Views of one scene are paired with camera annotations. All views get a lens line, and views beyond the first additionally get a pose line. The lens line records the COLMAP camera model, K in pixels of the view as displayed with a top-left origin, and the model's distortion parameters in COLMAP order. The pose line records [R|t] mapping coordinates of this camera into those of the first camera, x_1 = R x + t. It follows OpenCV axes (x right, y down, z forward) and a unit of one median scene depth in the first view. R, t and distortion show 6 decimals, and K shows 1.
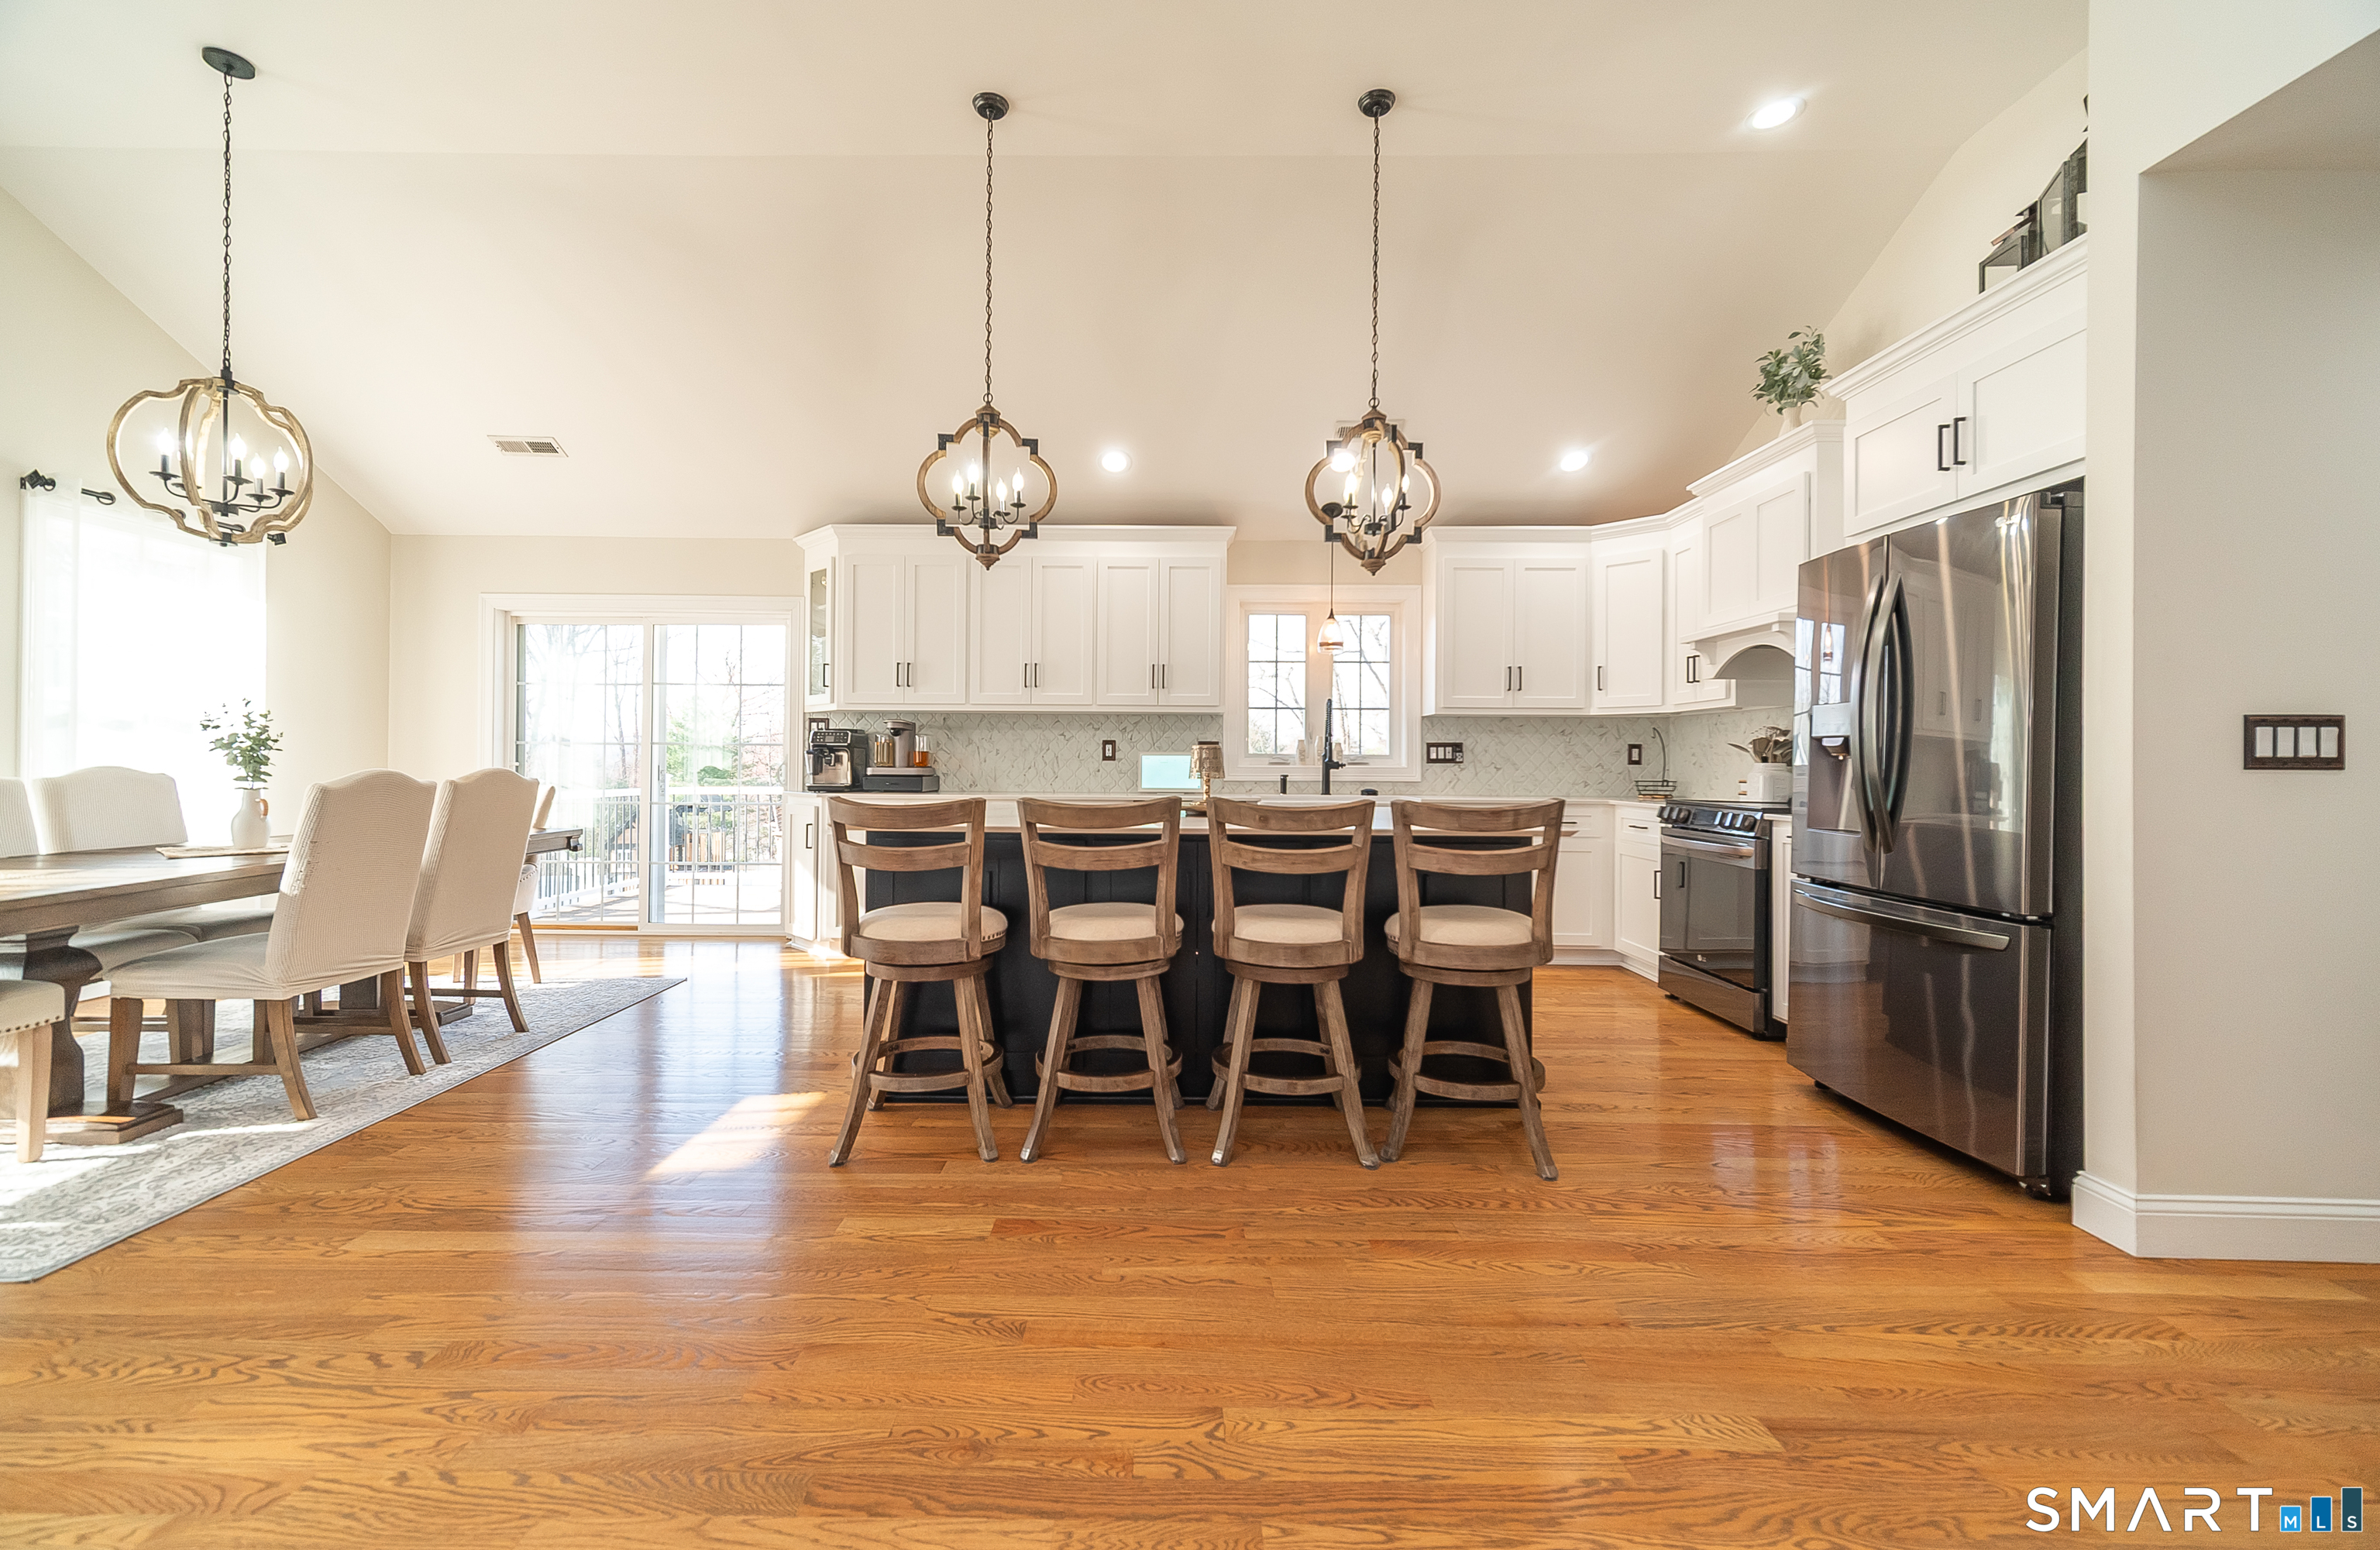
lens RADIAL K [[981.1, 0, 1170.5], [0, 981.1, 753.8], [0, 0, 1]] dist [0.010793, -0.000367]
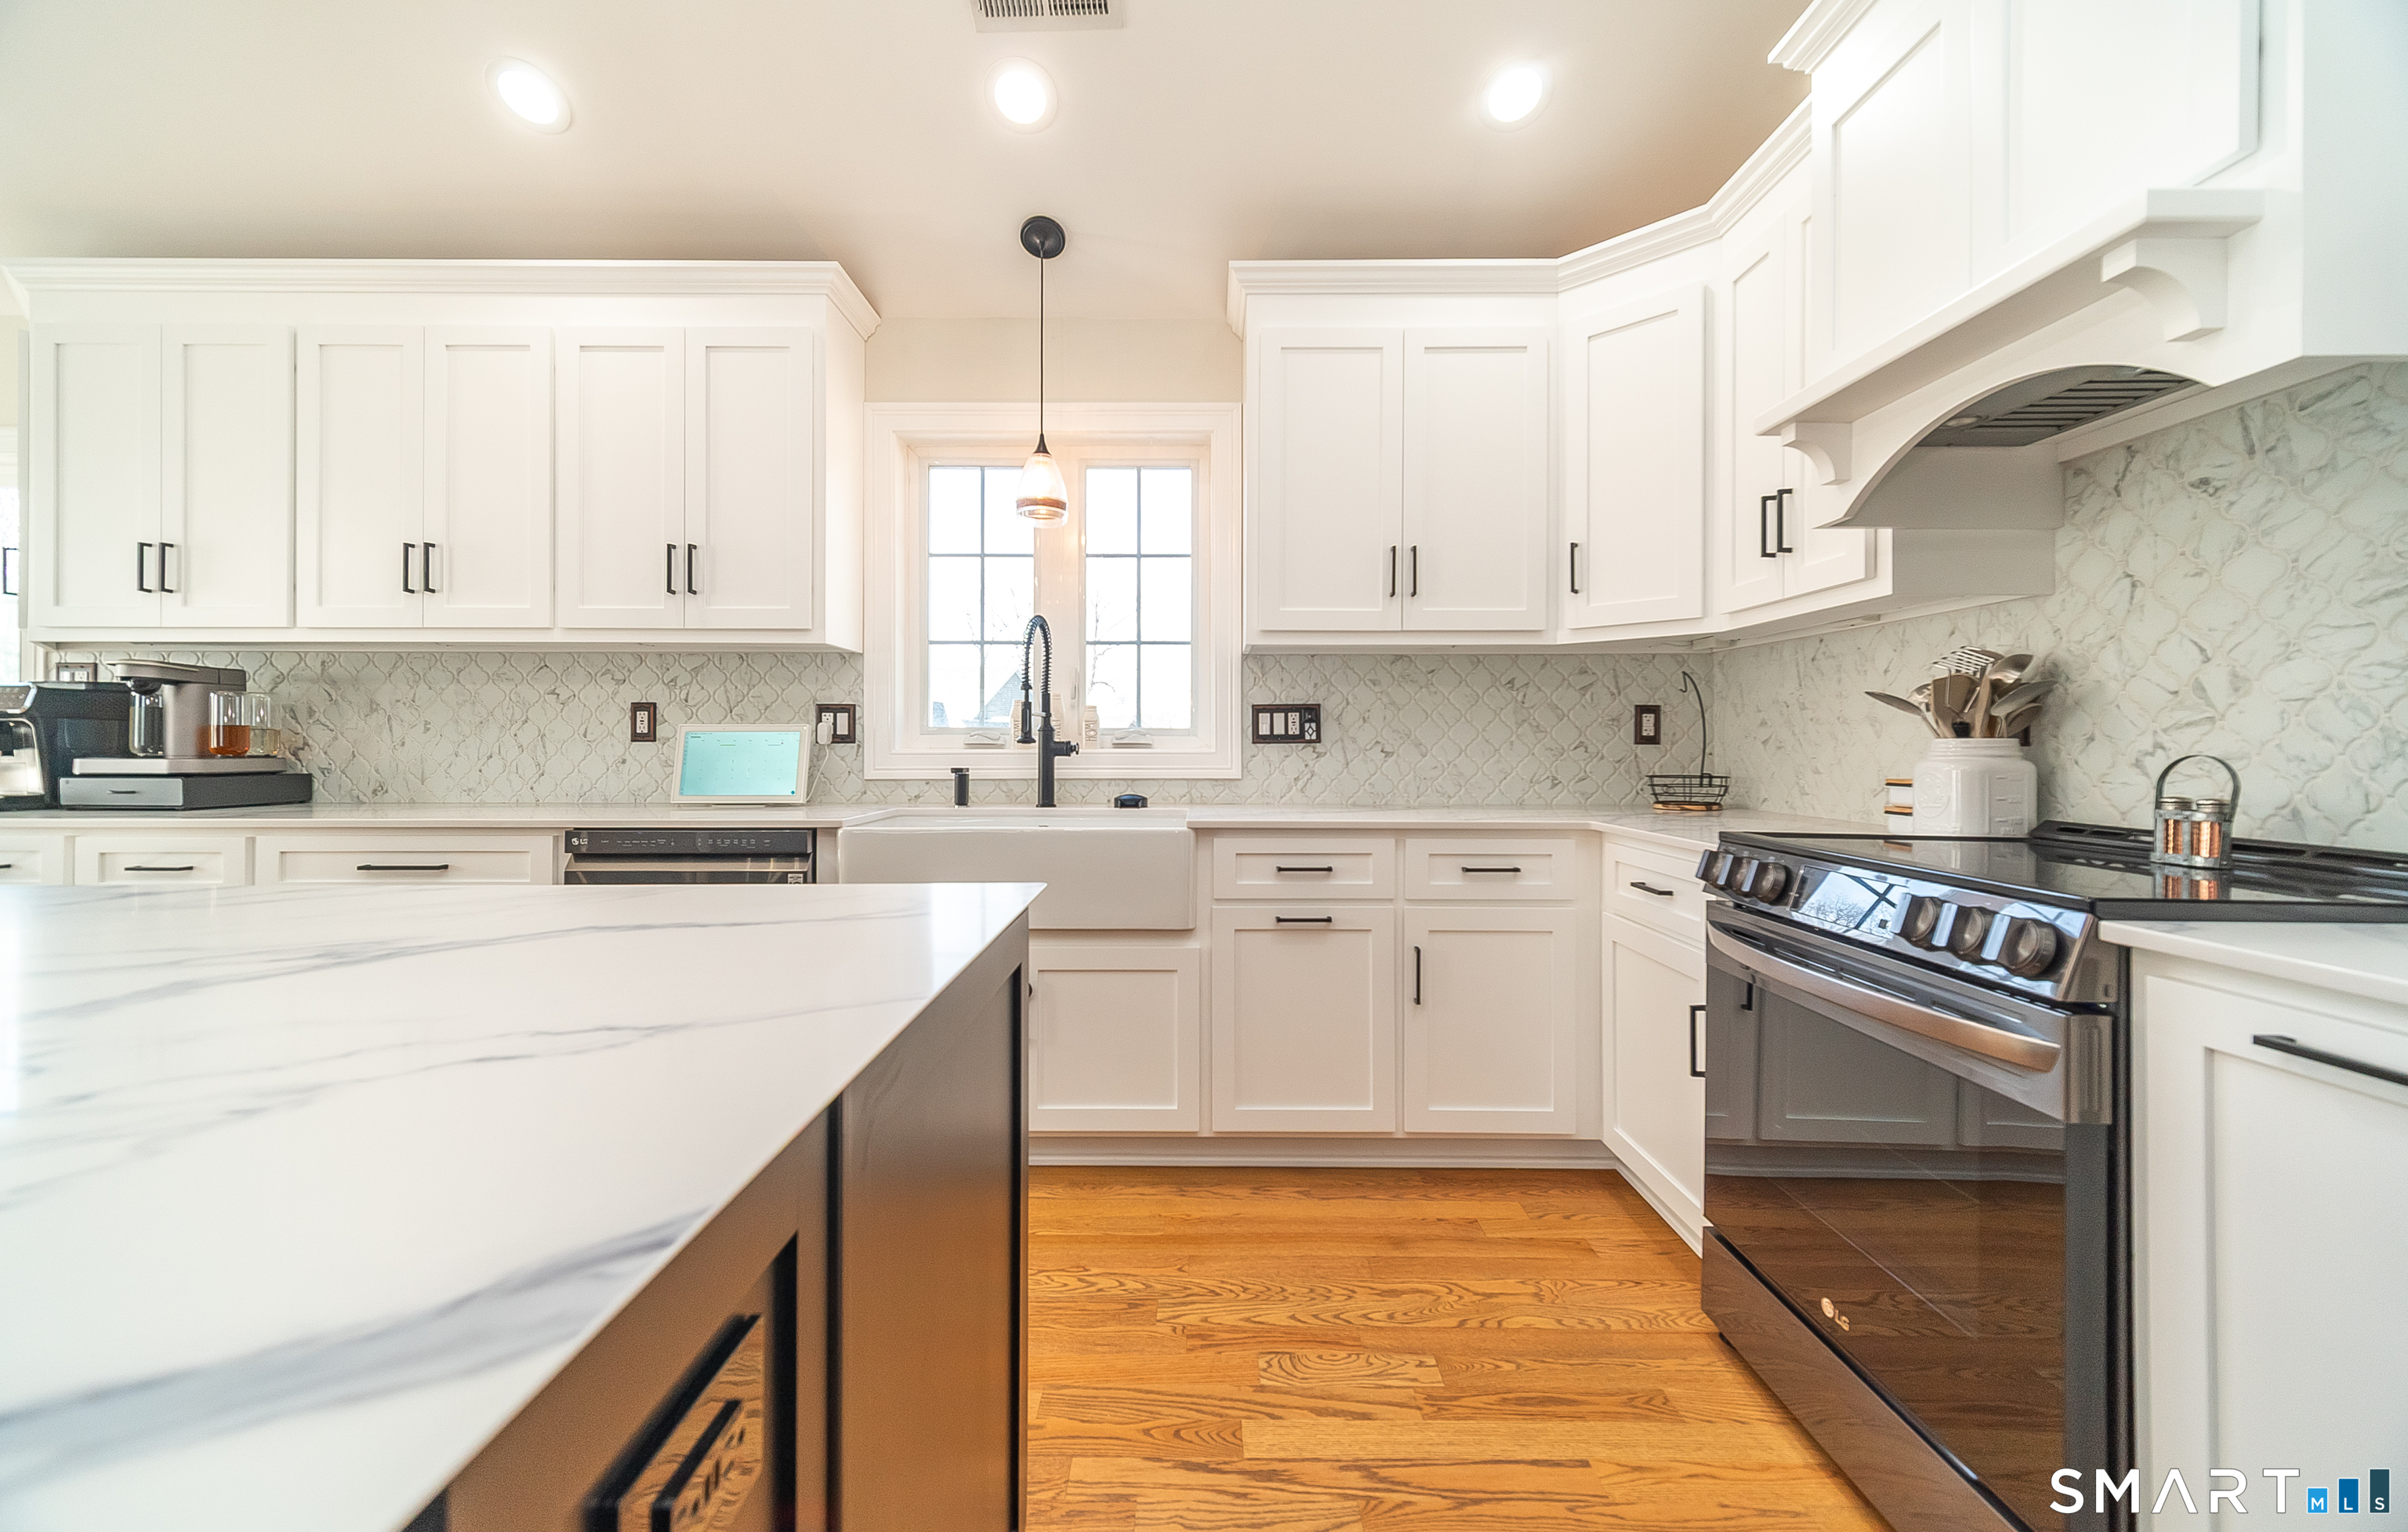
lens RADIAL K [[990.4, 0, 1200.6], [0, 990.4, 744.8], [0, 0, 1]] dist [0.000802, 0.000156]
pose [[0.999939, -0.005223, 0.009774, 0.250133], [0.005140, 0.999951, 0.008491, 0.006159], [-0.009818, -0.008440, 0.999916, 0.519160]]
